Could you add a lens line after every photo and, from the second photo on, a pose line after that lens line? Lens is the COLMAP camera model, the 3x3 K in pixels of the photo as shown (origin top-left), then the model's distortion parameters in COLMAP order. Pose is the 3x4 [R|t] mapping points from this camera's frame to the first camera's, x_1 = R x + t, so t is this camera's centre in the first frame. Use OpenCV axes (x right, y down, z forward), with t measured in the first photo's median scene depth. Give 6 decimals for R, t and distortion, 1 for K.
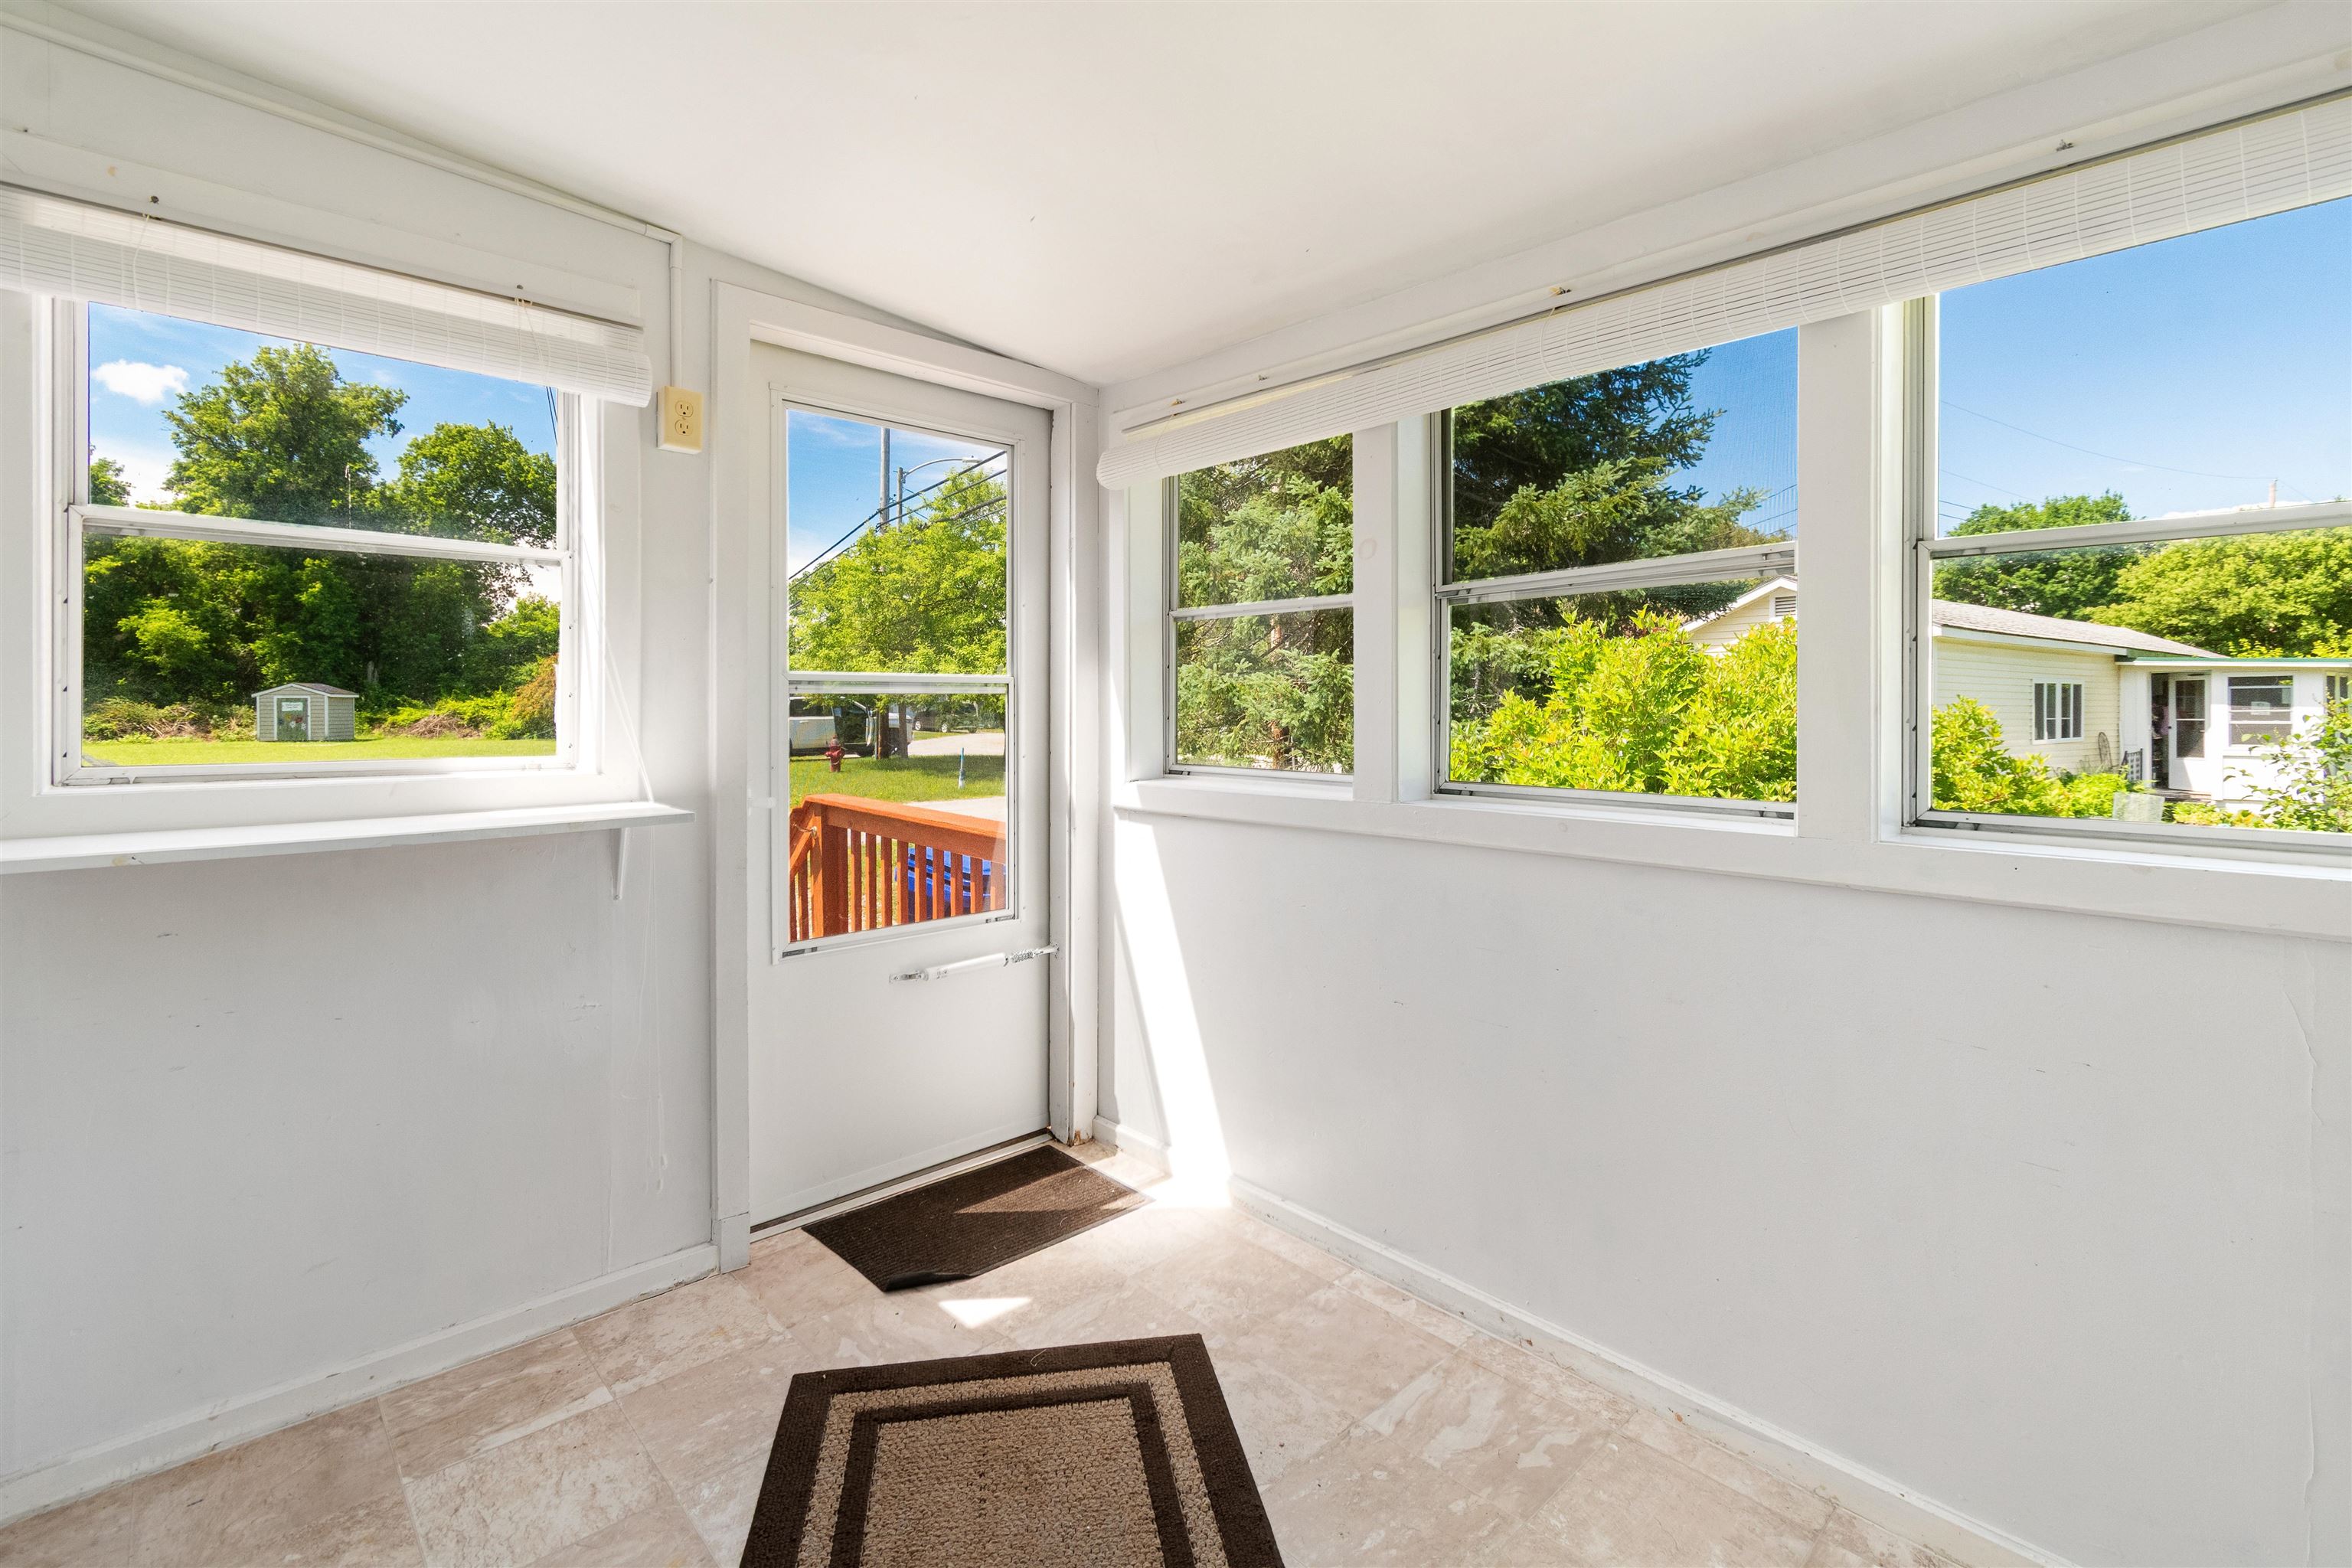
lens RADIAL K [[1069.7, 0, 1177.4], [0, 1069.7, 715.1], [0, 0, 1]] dist [-0.000076, -0.000250]
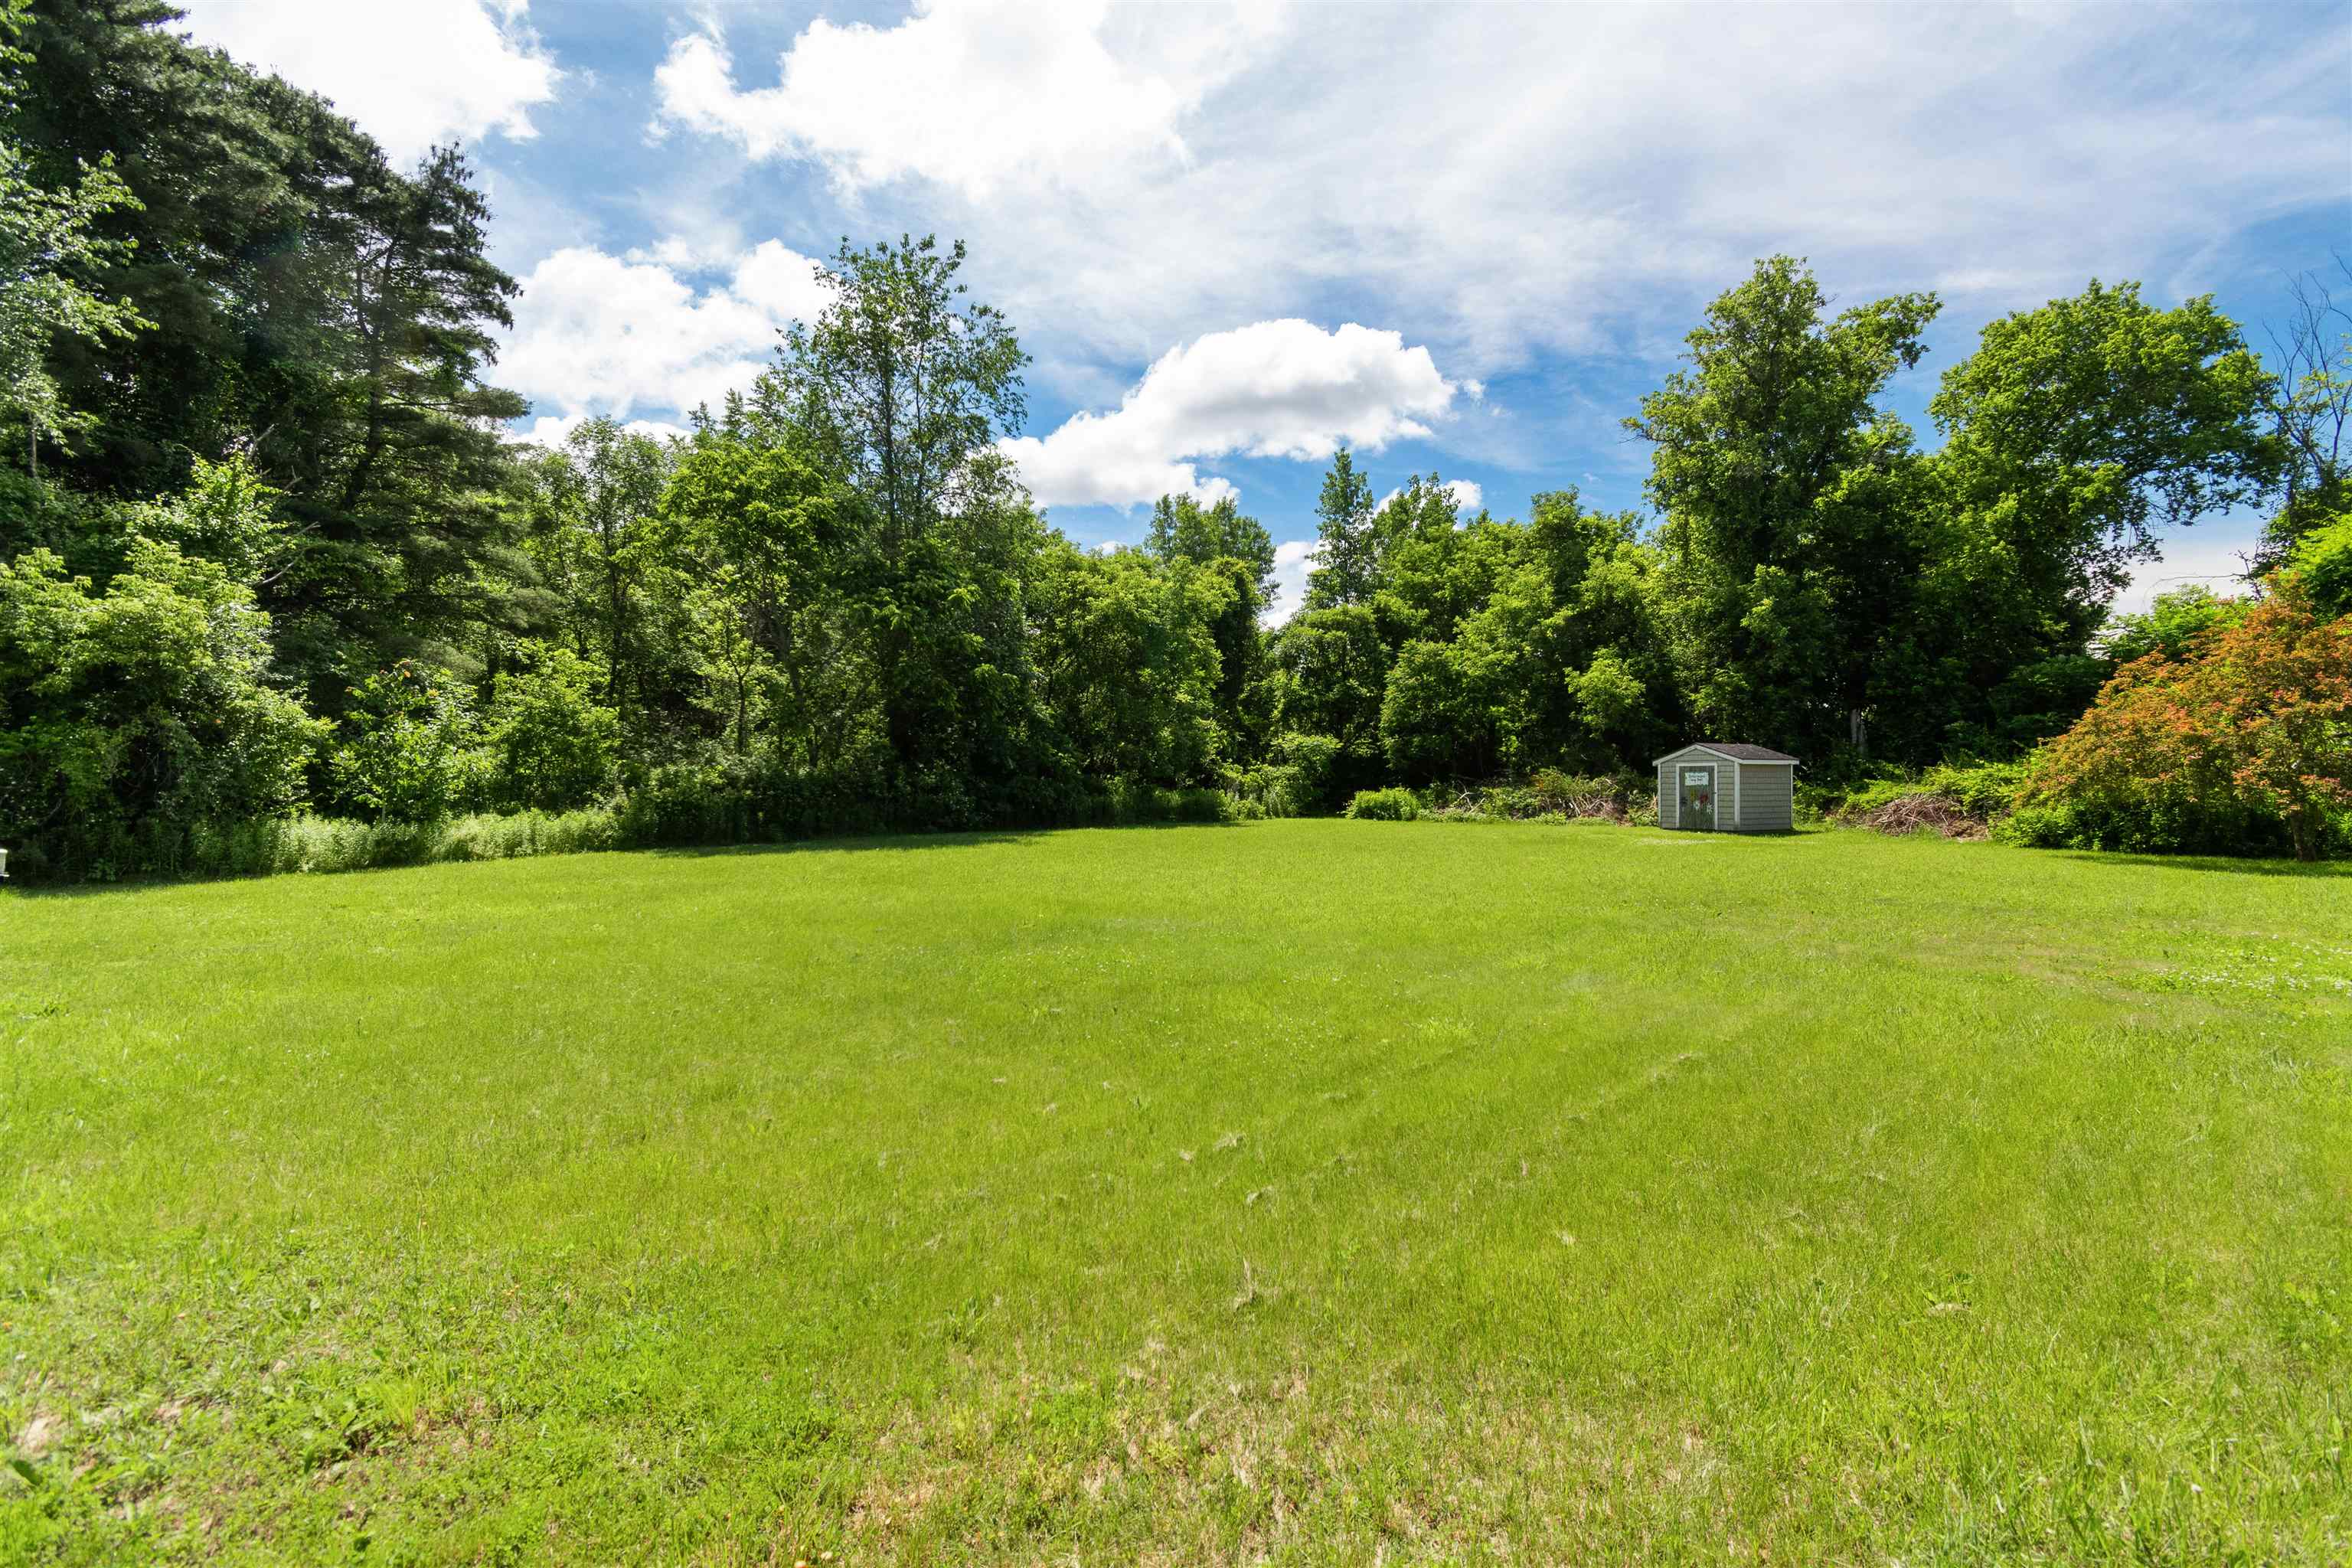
lens RADIAL K [[1040.7, 0, 1181.0], [0, 1040.7, 769.2], [0, 0, 1]] dist [-0.000694, -0.000324]
pose [[0.206255, -0.007818, -0.978467, -0.236925], [-0.008114, 0.999920, -0.009700, -0.004579], [0.978465, 0.009940, 0.206175, 0.507371]]
